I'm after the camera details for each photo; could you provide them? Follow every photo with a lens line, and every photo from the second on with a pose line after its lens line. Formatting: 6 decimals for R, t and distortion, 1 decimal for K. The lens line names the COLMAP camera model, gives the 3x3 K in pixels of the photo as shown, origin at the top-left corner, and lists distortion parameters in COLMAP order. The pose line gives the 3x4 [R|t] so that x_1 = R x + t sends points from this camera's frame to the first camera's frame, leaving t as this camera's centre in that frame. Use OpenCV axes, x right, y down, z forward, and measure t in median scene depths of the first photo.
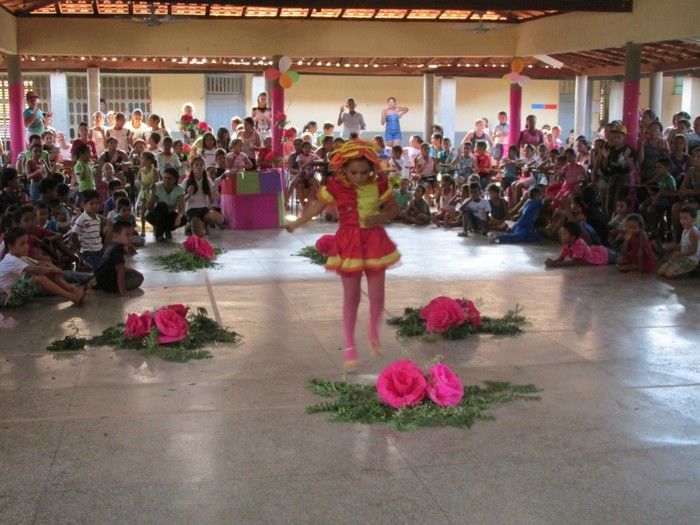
lens RADIAL K [[946.8, 0, 350.0], [0, 946.8, 262.5], [0, 0, 1]] dist [-0.055220, 0.024922]
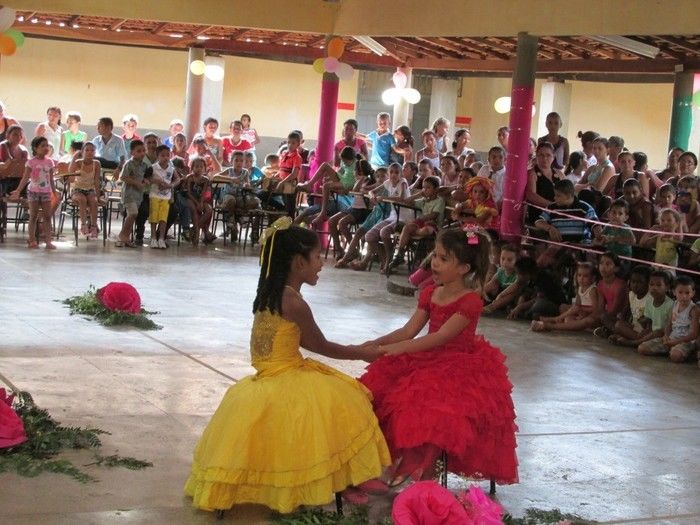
lens RADIAL K [[1389.8, 0, 357.3], [0, 1389.8, 260.7], [0, 0, 1]] dist [-0.165356, 0.219785]
pose [[0.958749, 0.041395, 0.281223, -0.096003], [-0.029450, 0.998481, -0.046573, -0.002862], [-0.282723, 0.036369, 0.958512, 0.012068]]
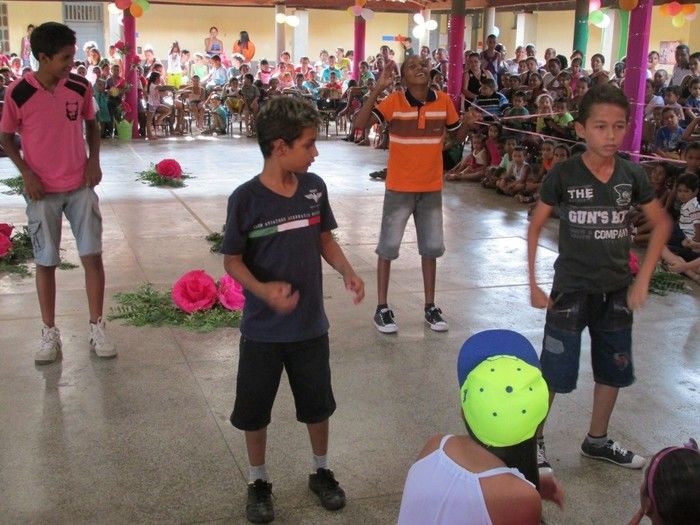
lens RADIAL K [[907.2, 0, 347.6], [0, 907.2, 260.6], [0, 0, 1]] dist [-0.046096, -0.019098]
pose [[0.991878, -0.014421, 0.126369, 0.032675], [0.004415, 0.996856, 0.079106, 0.003345], [-0.127113, -0.077905, 0.988824, -0.021701]]
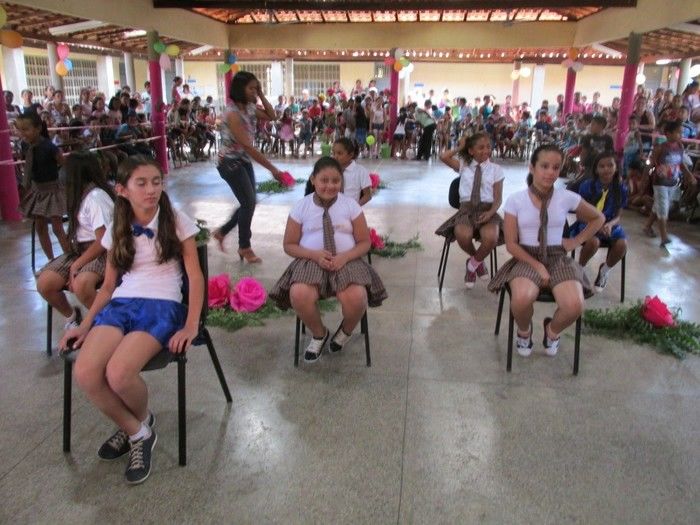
lens RADIAL K [[581.1, 0, 350.0], [0, 581.1, 262.5], [0, 0, 1]] dist [-0.031006, 0.007044]
pose [[0.949365, 0.095849, -0.299198, 0.158535], [-0.056361, 0.988835, 0.137942, -0.011227], [0.309079, -0.114095, 0.944168, 0.096489]]
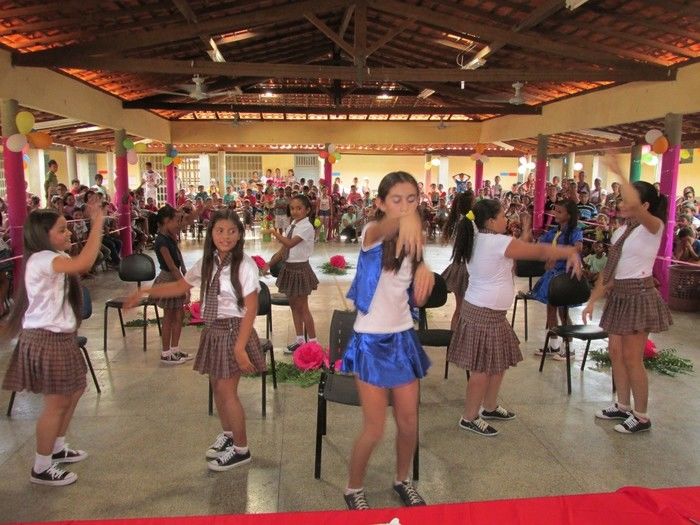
lens RADIAL K [[581.1, 0, 350.0], [0, 581.1, 262.5], [0, 0, 1]] dist [-0.031006, 0.007044]
pose [[0.993731, 0.016751, -0.110536, 0.075698], [-0.017869, 0.999799, -0.009133, -0.006143], [0.110360, 0.011051, 0.993830, 0.014135]]
